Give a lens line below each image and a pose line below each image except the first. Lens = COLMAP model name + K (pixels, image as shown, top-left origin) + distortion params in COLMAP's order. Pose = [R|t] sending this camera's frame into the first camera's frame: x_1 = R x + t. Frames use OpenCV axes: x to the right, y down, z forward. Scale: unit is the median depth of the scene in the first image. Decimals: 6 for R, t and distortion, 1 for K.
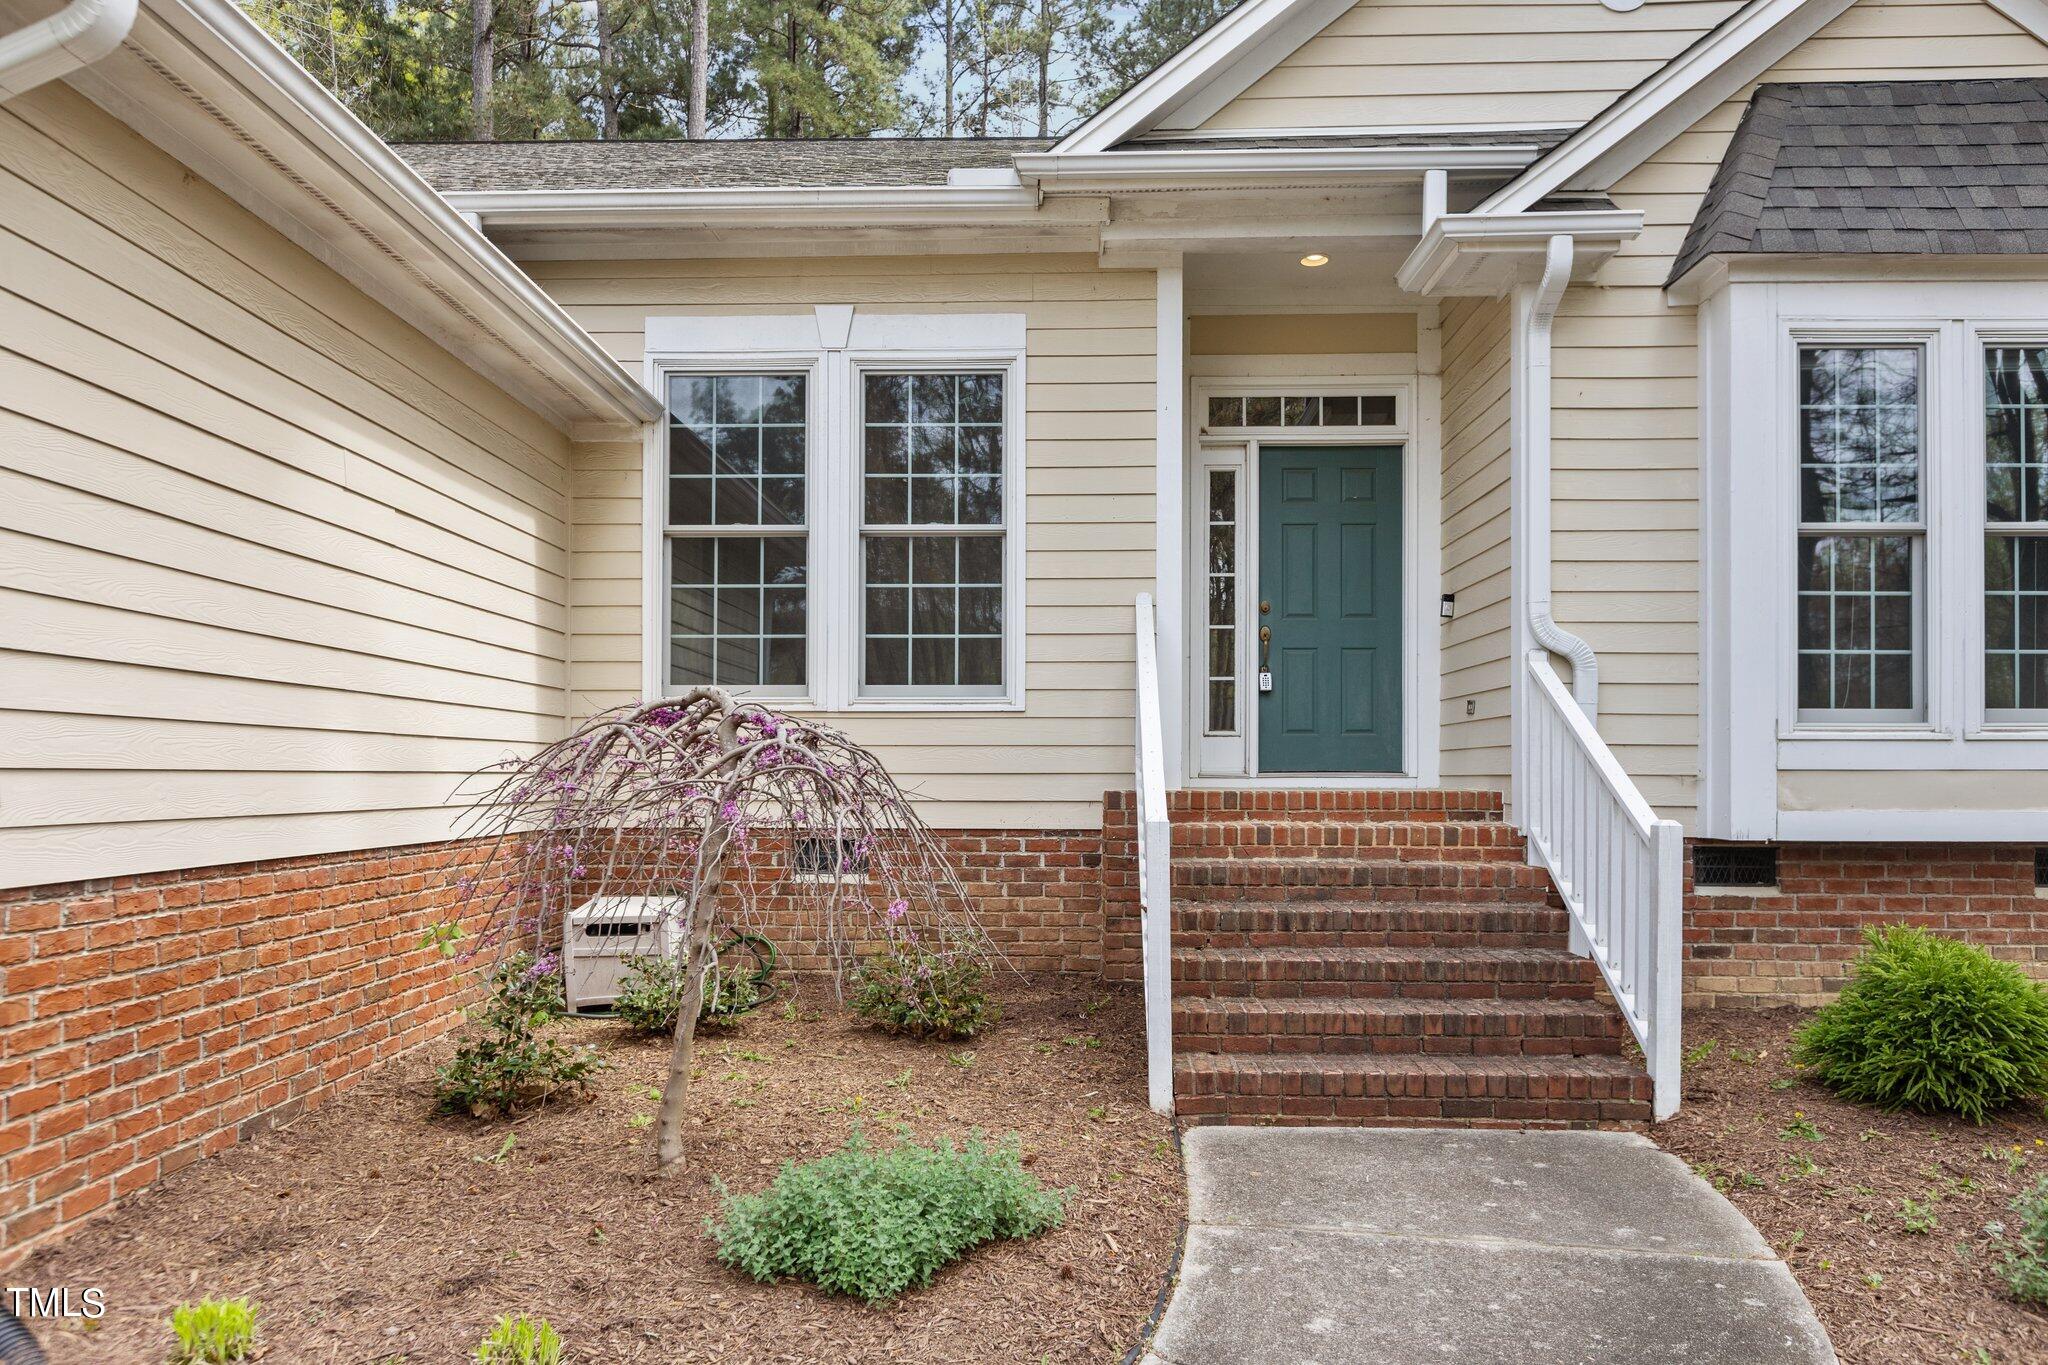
lens RADIAL K [[1394.9, 0, 1022.4], [0, 1394.9, 671.1], [0, 0, 1]] dist [0.001880, -0.001851]
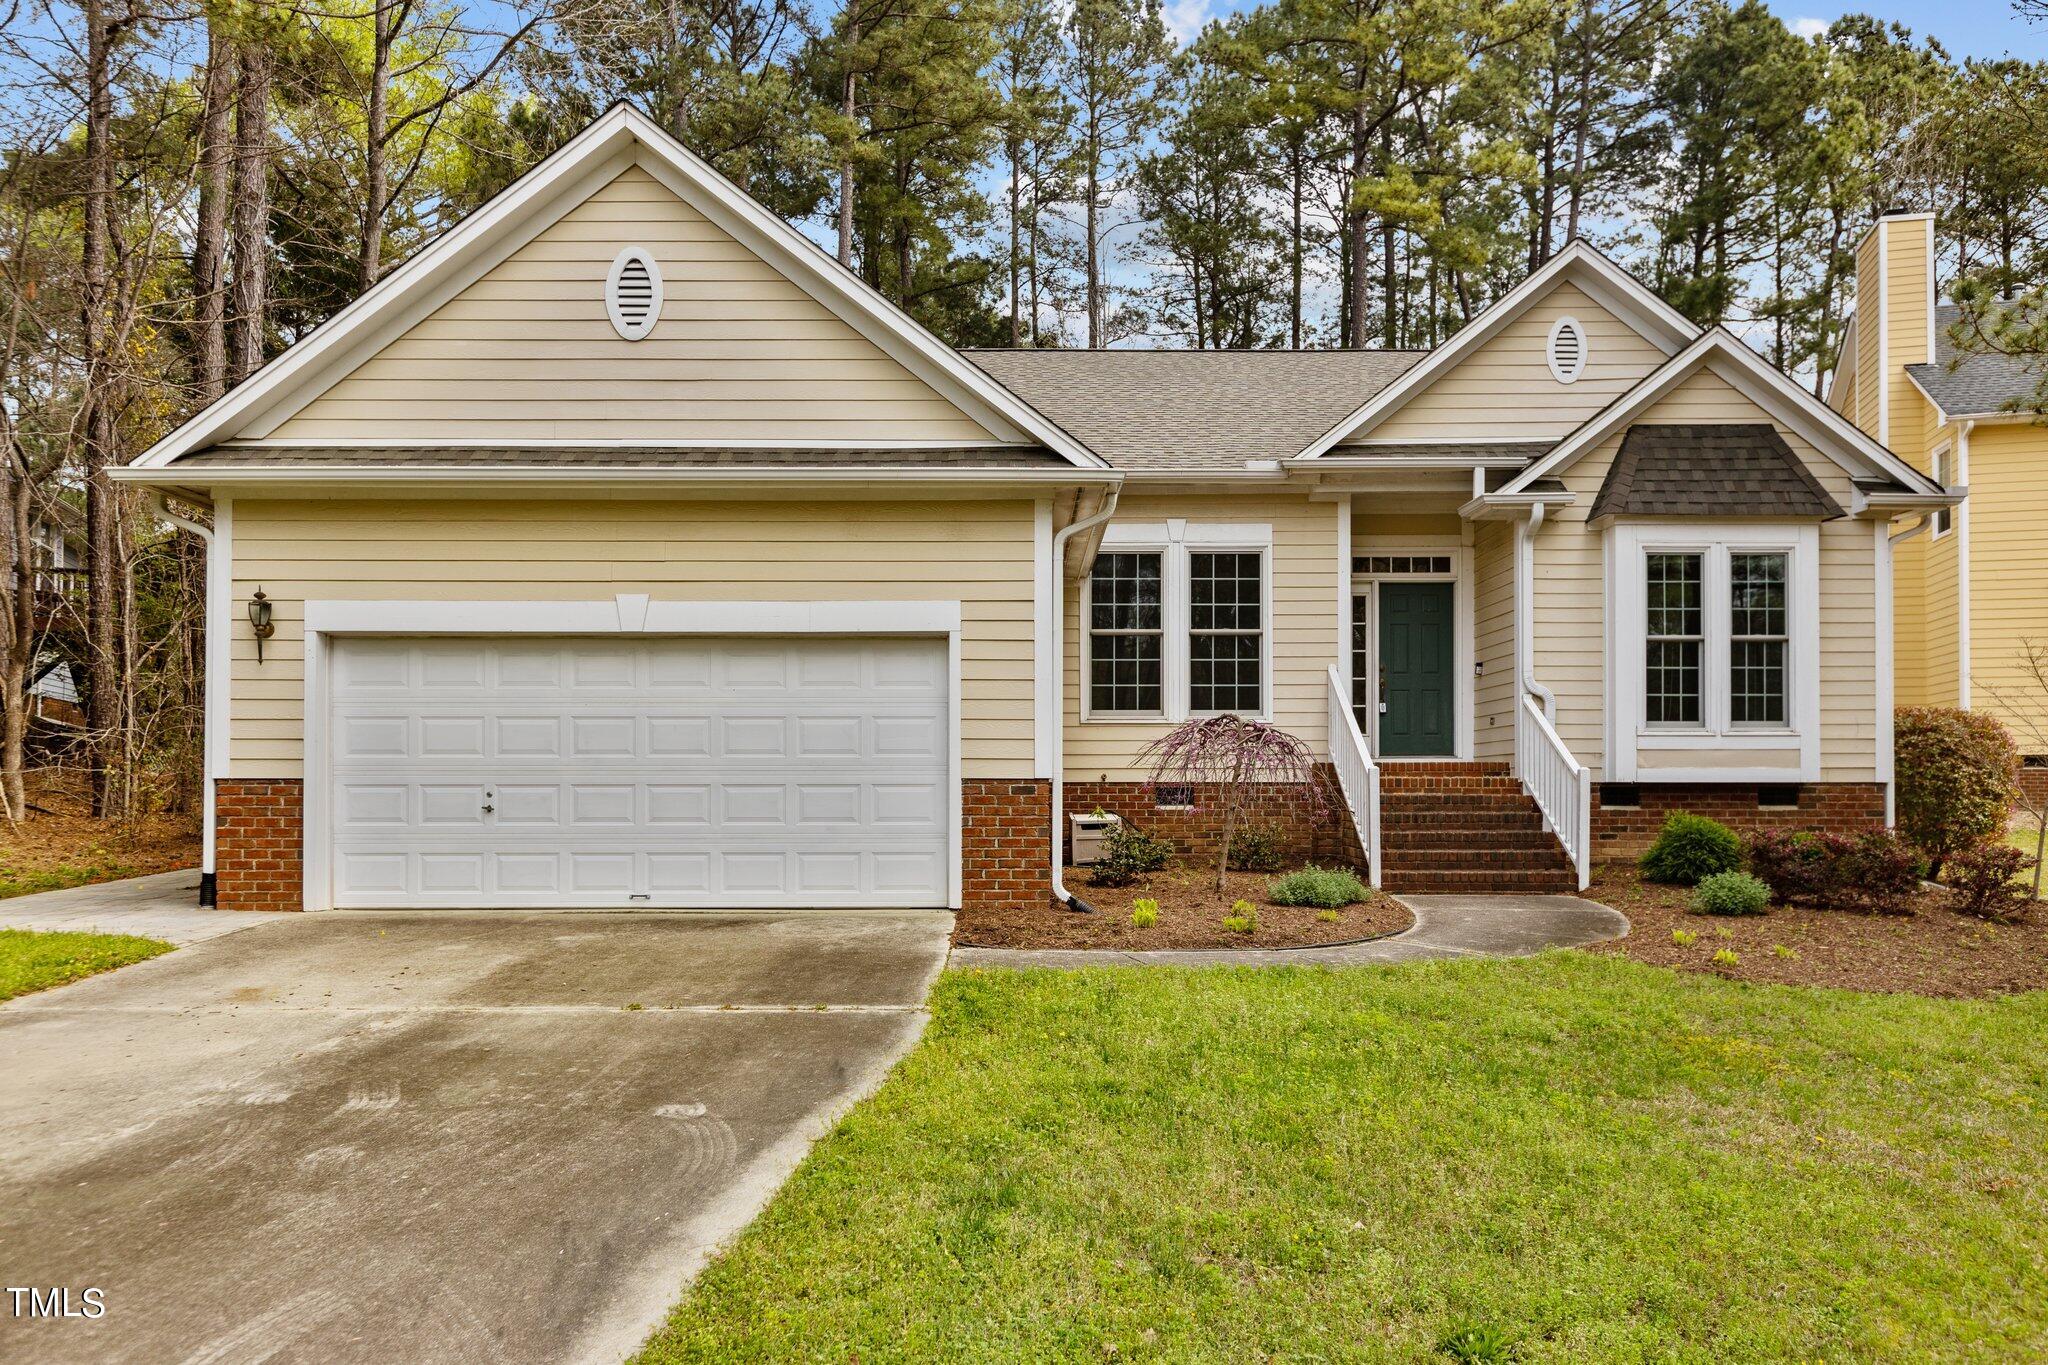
lens RADIAL K [[1432.9, 0, 1024.0], [0, 1432.9, 682.5], [0, 0, 1]] dist [-0.001504, -0.000720]
pose [[0.999371, -0.000129, 0.035457, -0.468871], [0.000234, 0.999996, -0.002973, -0.025909], [-0.035457, 0.002979, 0.999367, -1.139693]]
